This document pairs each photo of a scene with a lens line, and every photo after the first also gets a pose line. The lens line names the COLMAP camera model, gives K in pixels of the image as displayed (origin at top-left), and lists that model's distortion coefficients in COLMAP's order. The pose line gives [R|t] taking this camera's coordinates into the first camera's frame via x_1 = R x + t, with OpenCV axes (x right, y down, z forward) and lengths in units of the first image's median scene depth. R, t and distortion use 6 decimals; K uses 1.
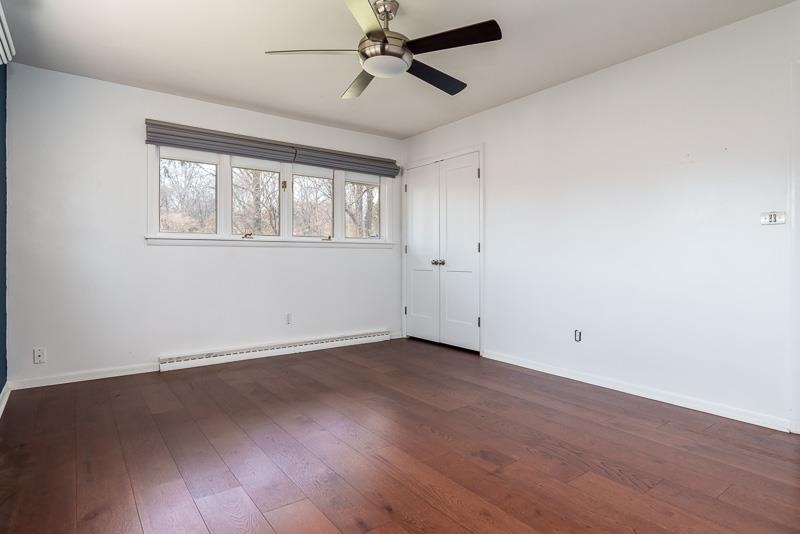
lens RADIAL K [[440.7, 0, 401.5], [0, 440.7, 256.8], [0, 0, 1]] dist [-0.001951, -0.000141]
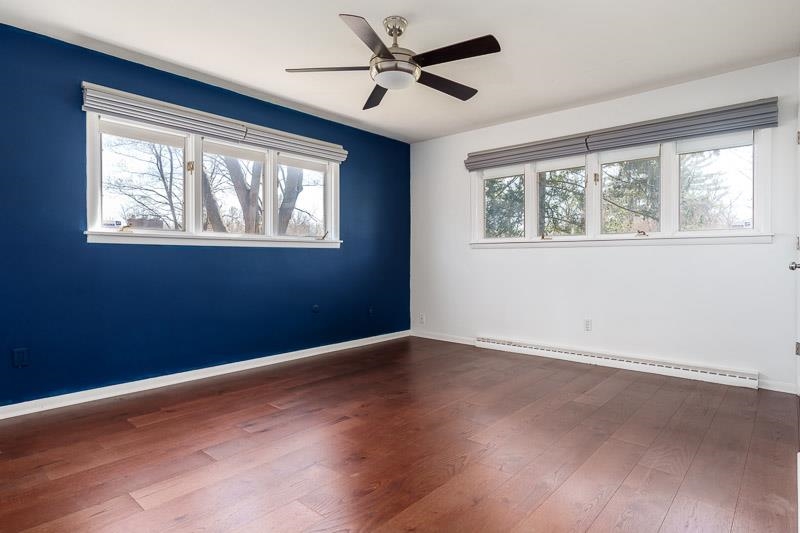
lens RADIAL K [[440.7, 0, 401.5], [0, 440.7, 256.3], [0, 0, 1]] dist [-0.001951, -0.000141]
pose [[0.204390, -0.004587, -0.978879, 0.639334], [0.003425, 0.999986, -0.003971, 0.000992], [0.978884, -0.002541, 0.204403, 0.500796]]
